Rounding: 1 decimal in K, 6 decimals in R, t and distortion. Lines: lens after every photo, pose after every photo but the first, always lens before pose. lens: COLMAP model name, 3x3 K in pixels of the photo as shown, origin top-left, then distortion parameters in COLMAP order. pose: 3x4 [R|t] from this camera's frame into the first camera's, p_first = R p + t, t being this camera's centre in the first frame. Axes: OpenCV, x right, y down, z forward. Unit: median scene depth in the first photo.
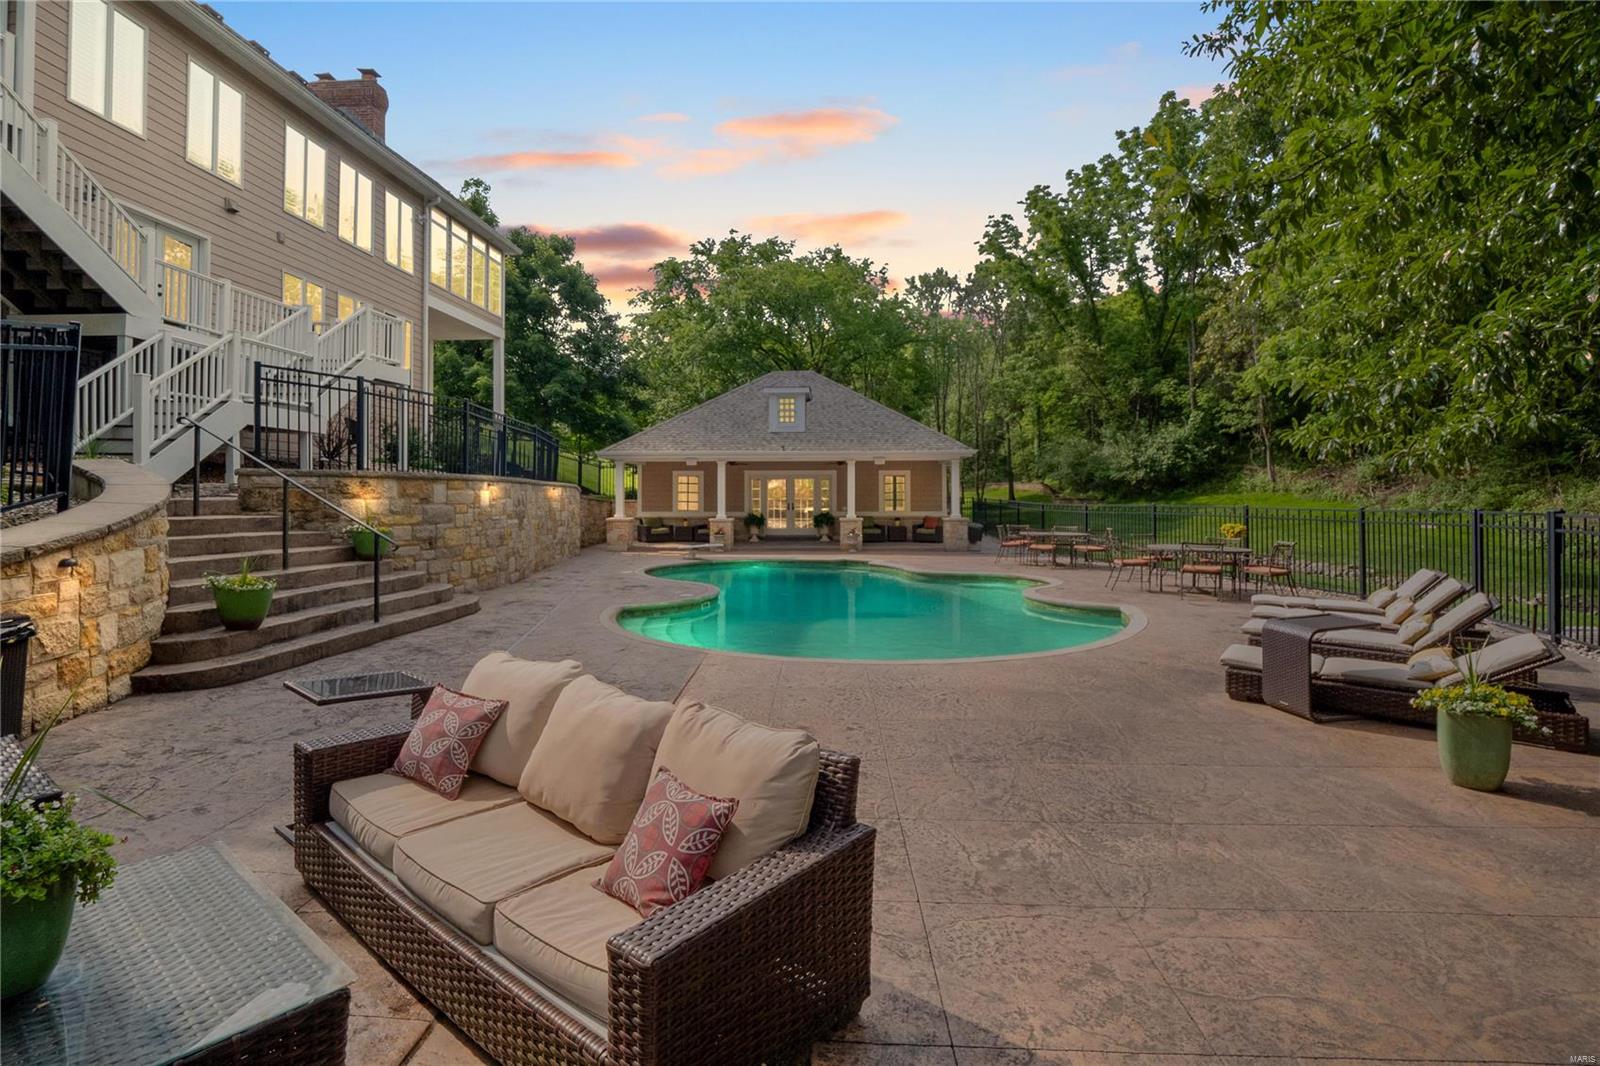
lens RADIAL K [[762.9, 0, 815.4], [0, 762.9, 485.1], [0, 0, 1]] dist [-0.004545, -0.003139]
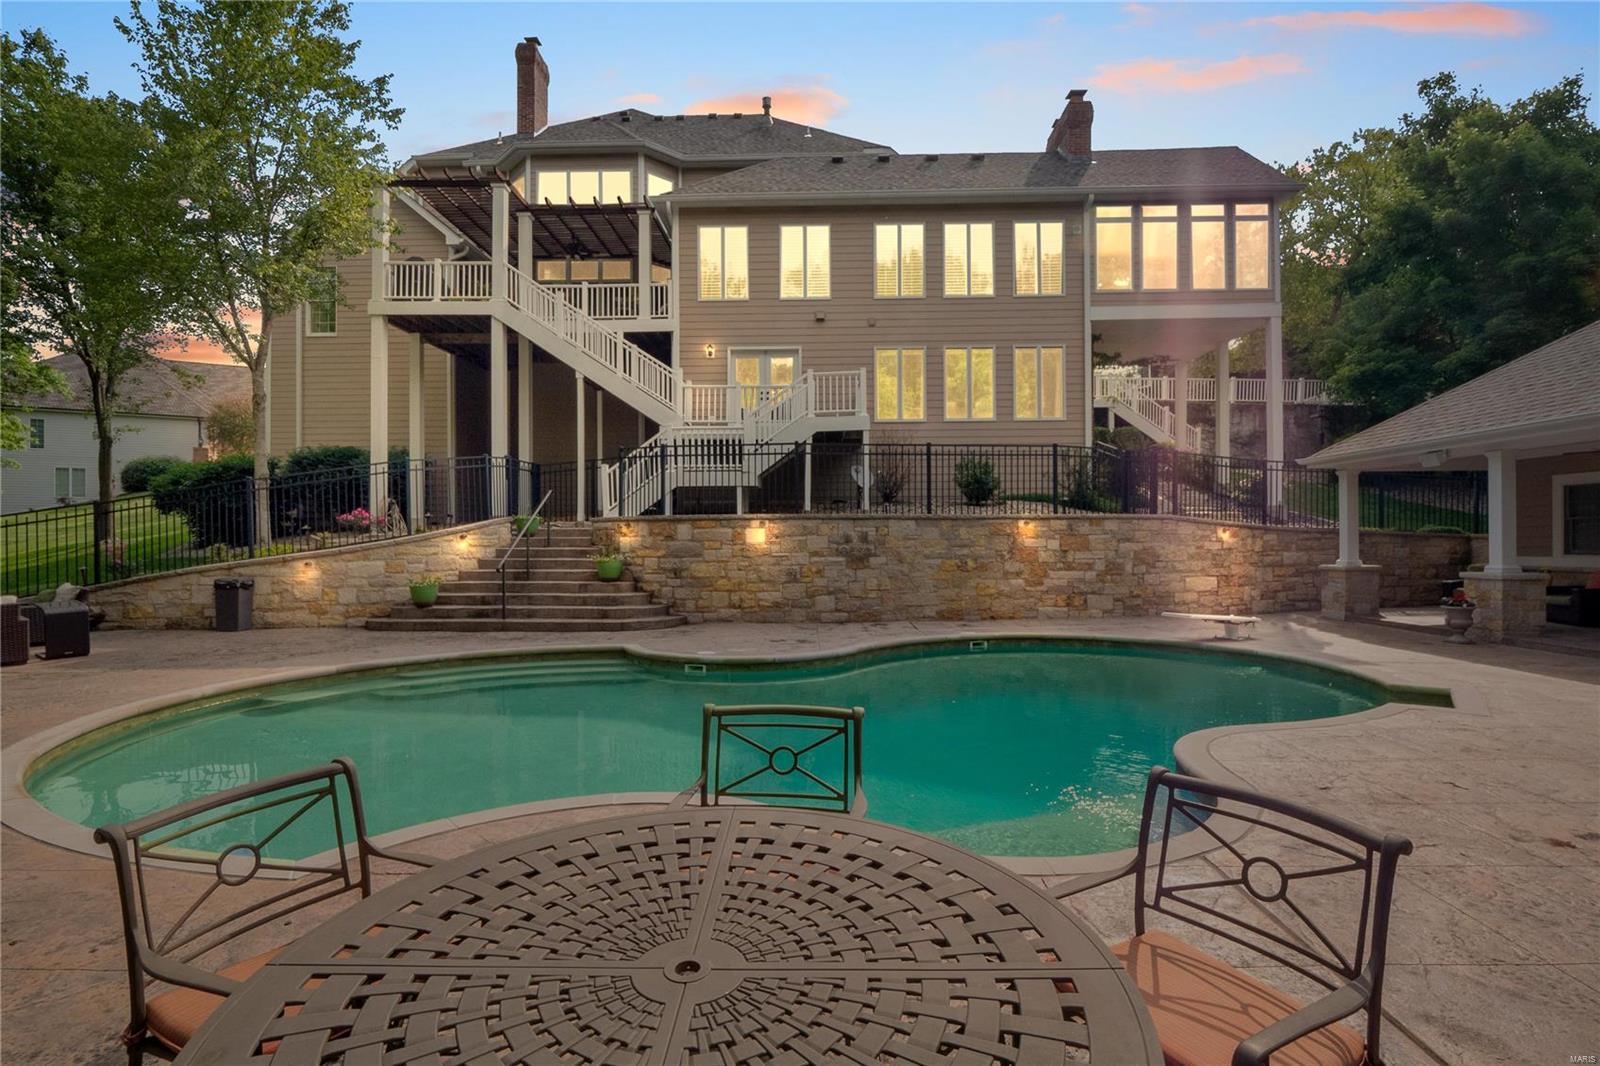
lens RADIAL K [[762.9, 0, 804.5], [0, 762.9, 545.0], [0, 0, 1]] dist [-0.004545, -0.003139]
pose [[0.013749, 0.003512, -0.999899, 0.686617], [0.022668, 0.999736, 0.003823, 0.030602], [0.999649, -0.022718, 0.013665, 1.159557]]
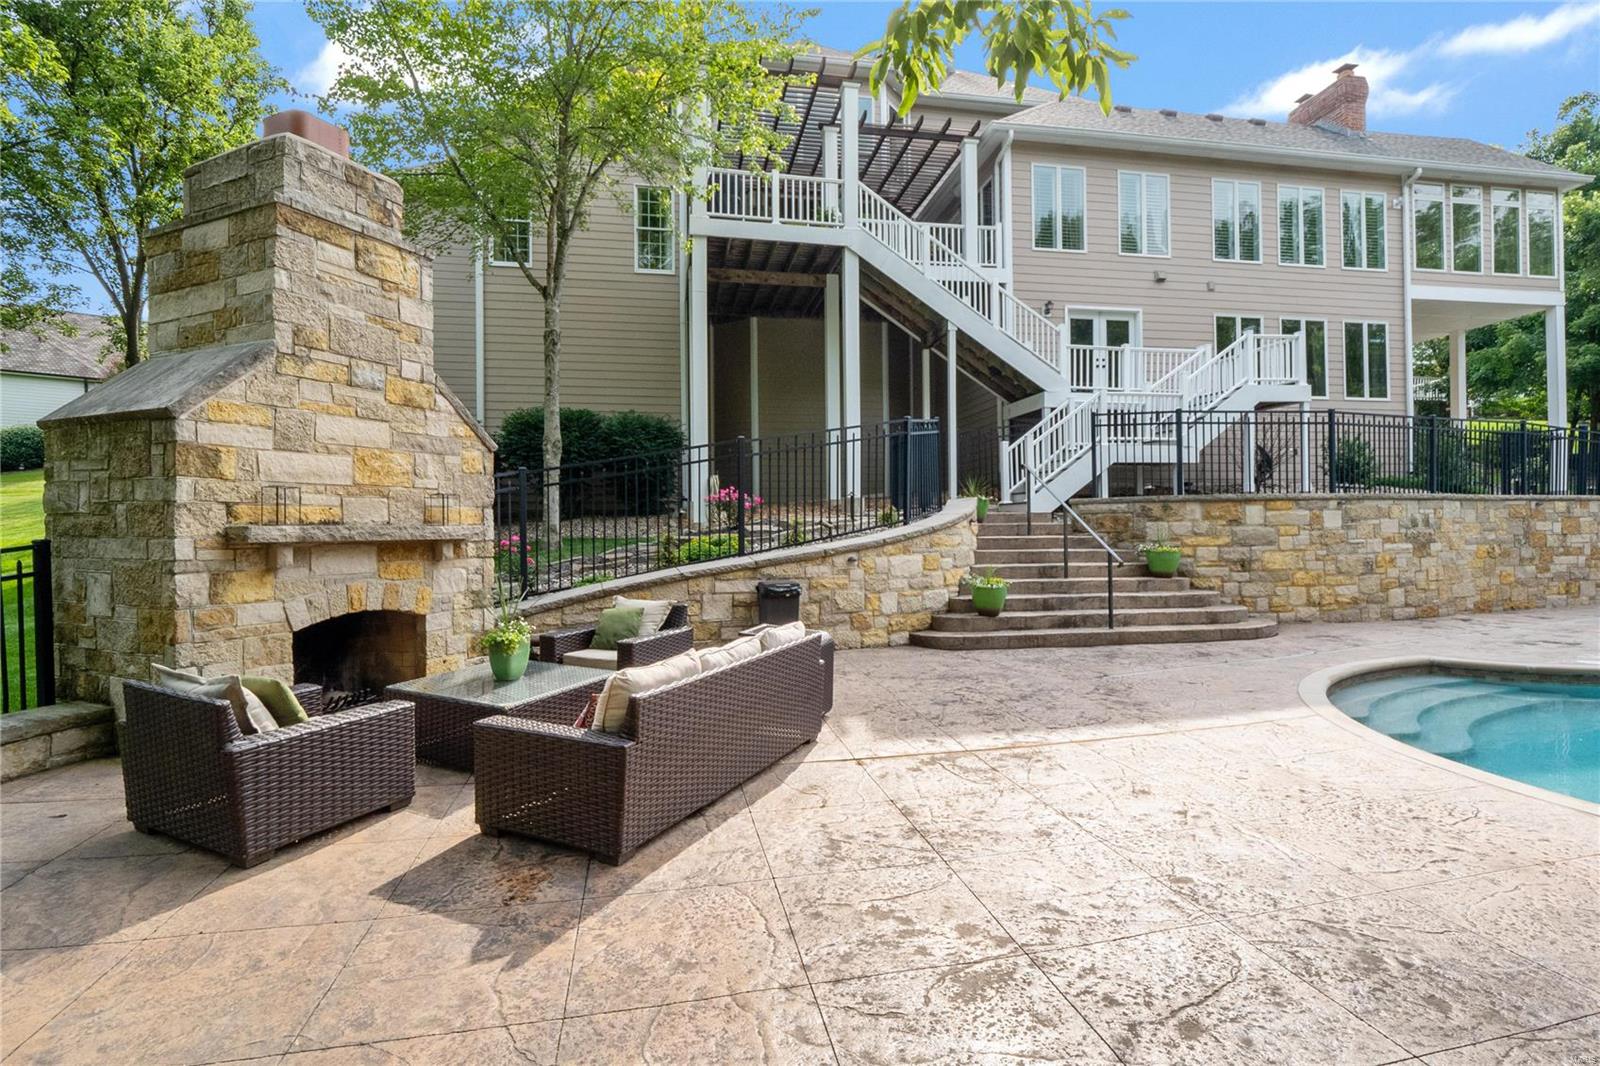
lens RADIAL K [[762.9, 0, 794.9], [0, 762.9, 530.5], [0, 0, 1]] dist [-0.004545, -0.003139]
pose [[0.215815, -0.004689, -0.976423, 0.325148], [0.029082, 0.999576, 0.001628, 0.012407], [0.976001, -0.028747, 0.215860, 0.216331]]
